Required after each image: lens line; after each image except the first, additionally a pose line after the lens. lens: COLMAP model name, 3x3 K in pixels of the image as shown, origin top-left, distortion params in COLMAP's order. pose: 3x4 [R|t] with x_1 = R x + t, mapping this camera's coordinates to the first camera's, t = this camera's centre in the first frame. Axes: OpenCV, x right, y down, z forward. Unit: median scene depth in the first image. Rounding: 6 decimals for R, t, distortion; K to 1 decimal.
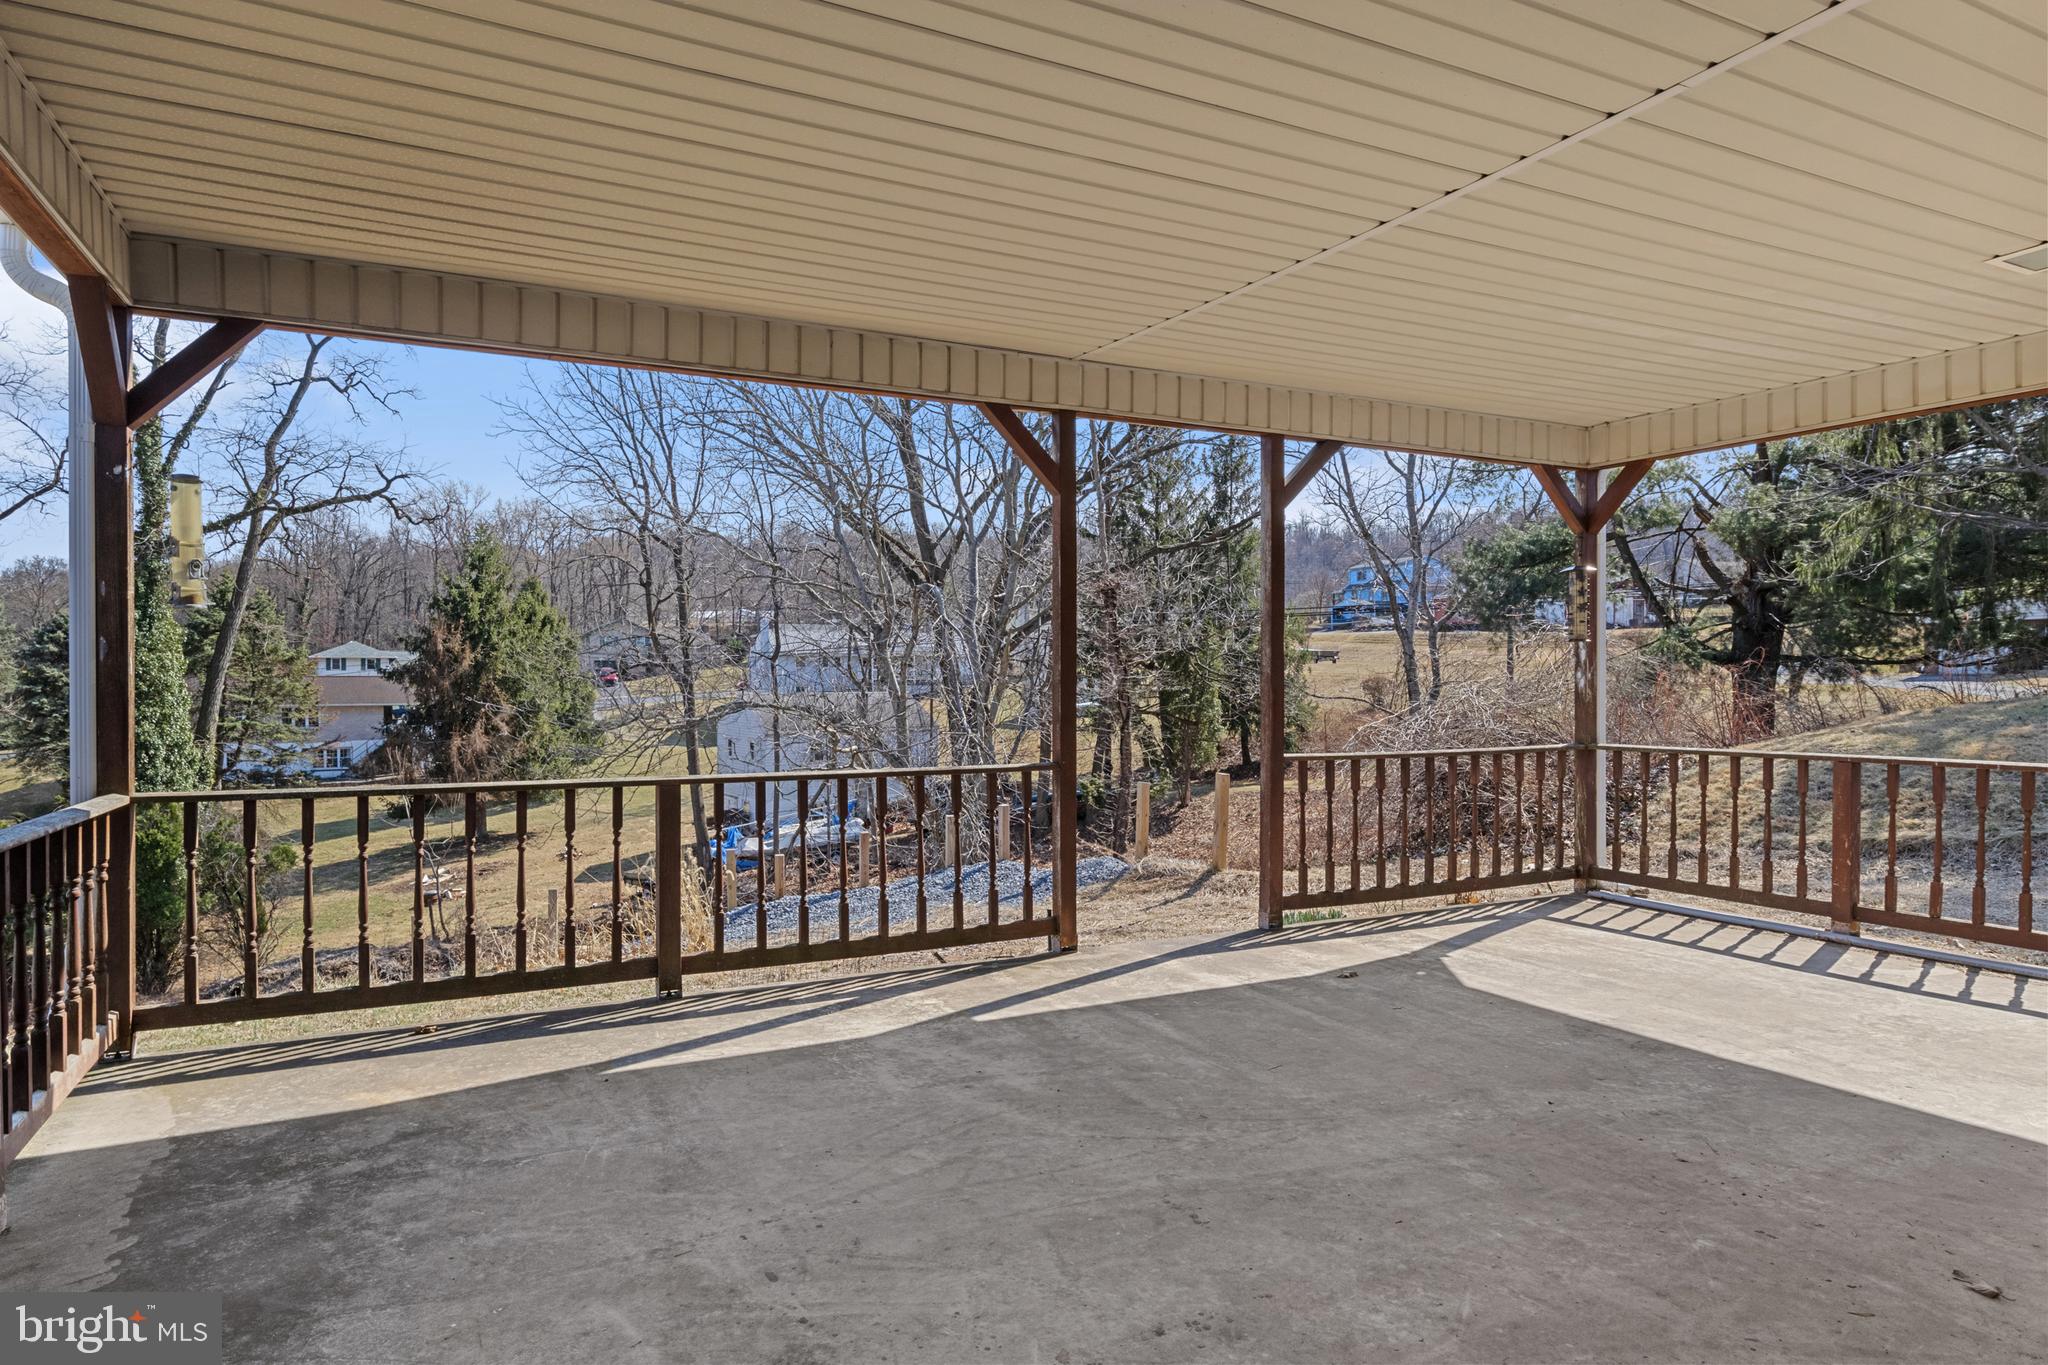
lens RADIAL K [[1194.0, 0, 1020.6], [0, 1194.0, 694.7], [0, 0, 1]] dist [-0.009468, -0.000179]
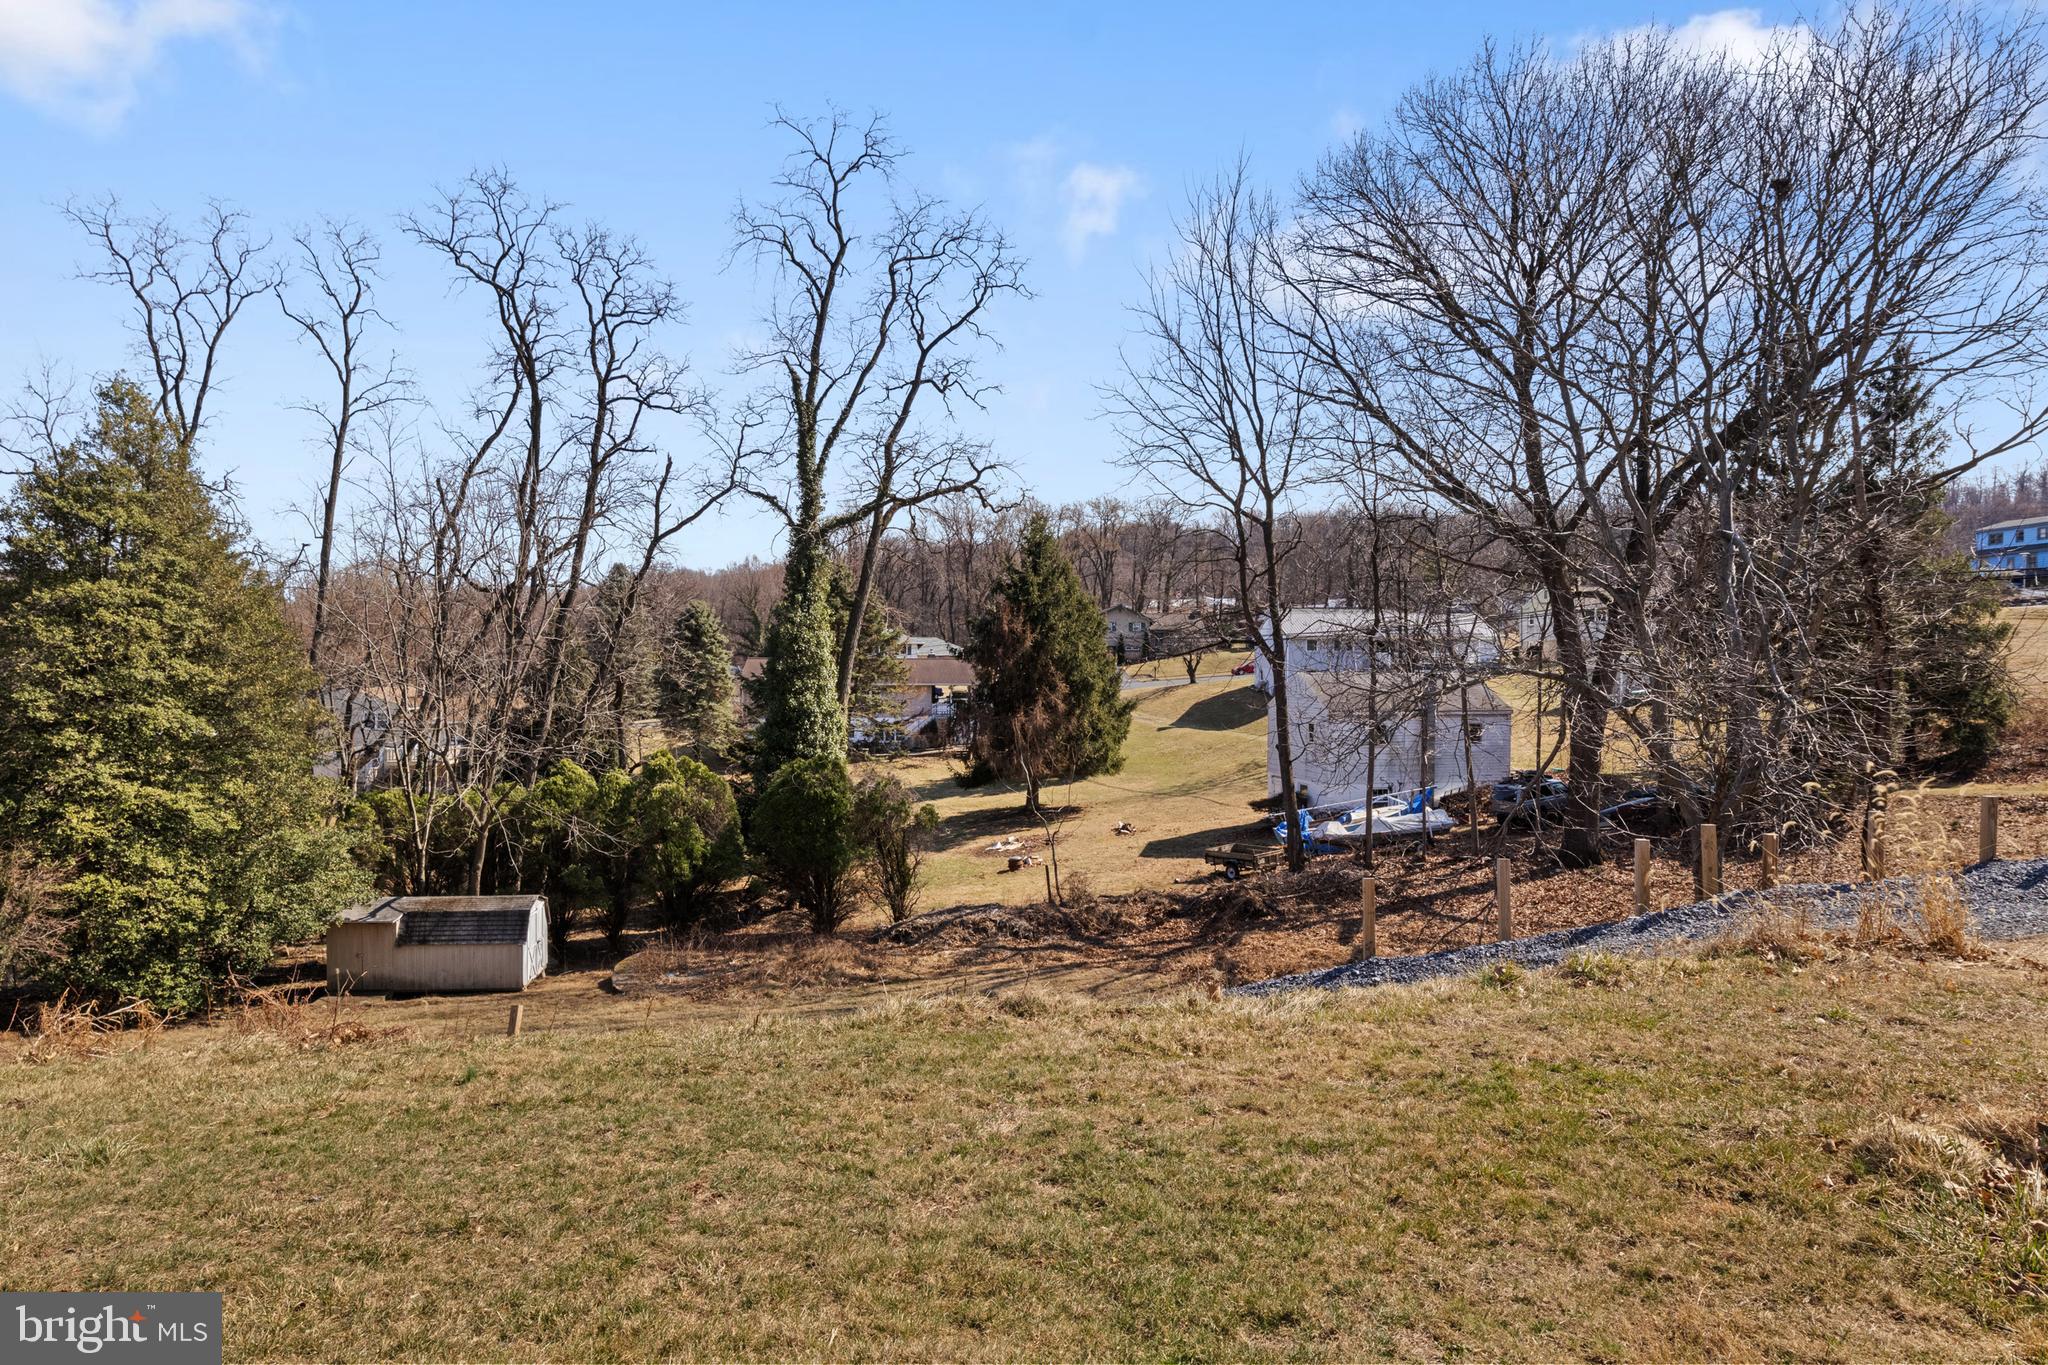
lens RADIAL K [[1194.0, 0, 1020.6], [0, 1194.0, 694.7], [0, 0, 1]] dist [-0.009468, -0.000179]
pose [[0.931448, 0.012068, -0.363673, -0.133349], [-0.008519, 0.999899, 0.011362, 0.010553], [0.363774, -0.007485, 0.931457, 0.015168]]
